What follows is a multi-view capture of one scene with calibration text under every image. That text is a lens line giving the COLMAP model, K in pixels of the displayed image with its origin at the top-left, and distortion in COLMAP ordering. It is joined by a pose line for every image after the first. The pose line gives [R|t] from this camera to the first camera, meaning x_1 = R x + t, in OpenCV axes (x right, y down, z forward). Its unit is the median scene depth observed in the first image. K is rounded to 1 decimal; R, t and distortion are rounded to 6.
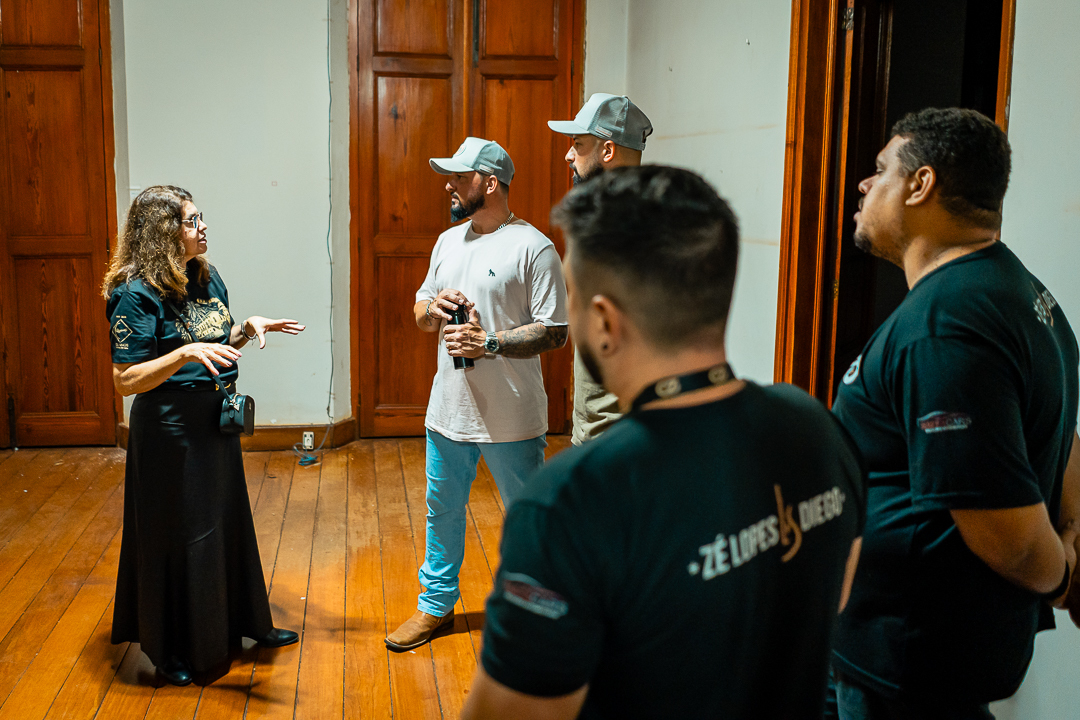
lens RADIAL K [[1016.0, 0, 524.0], [0, 1016.0, 316.5], [0, 0, 1]] dist [-0.013990, 0.001178]
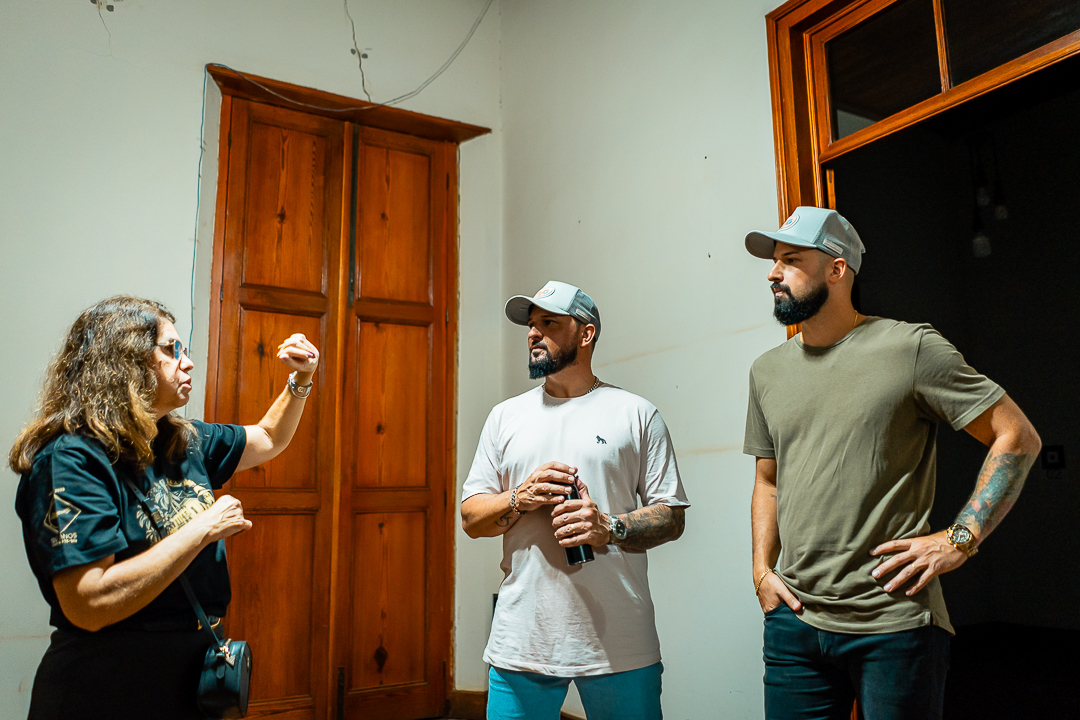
lens RADIAL K [[859.9, 0, 540.0], [0, 859.9, 360.0], [0, 0, 1]] dist [0.003654, -0.000484]
pose [[0.915603, 0.043287, 0.399746, -0.329190], [0.086581, 0.949640, -0.301145, 0.090210], [-0.392651, 0.310339, 0.865745, 0.410970]]
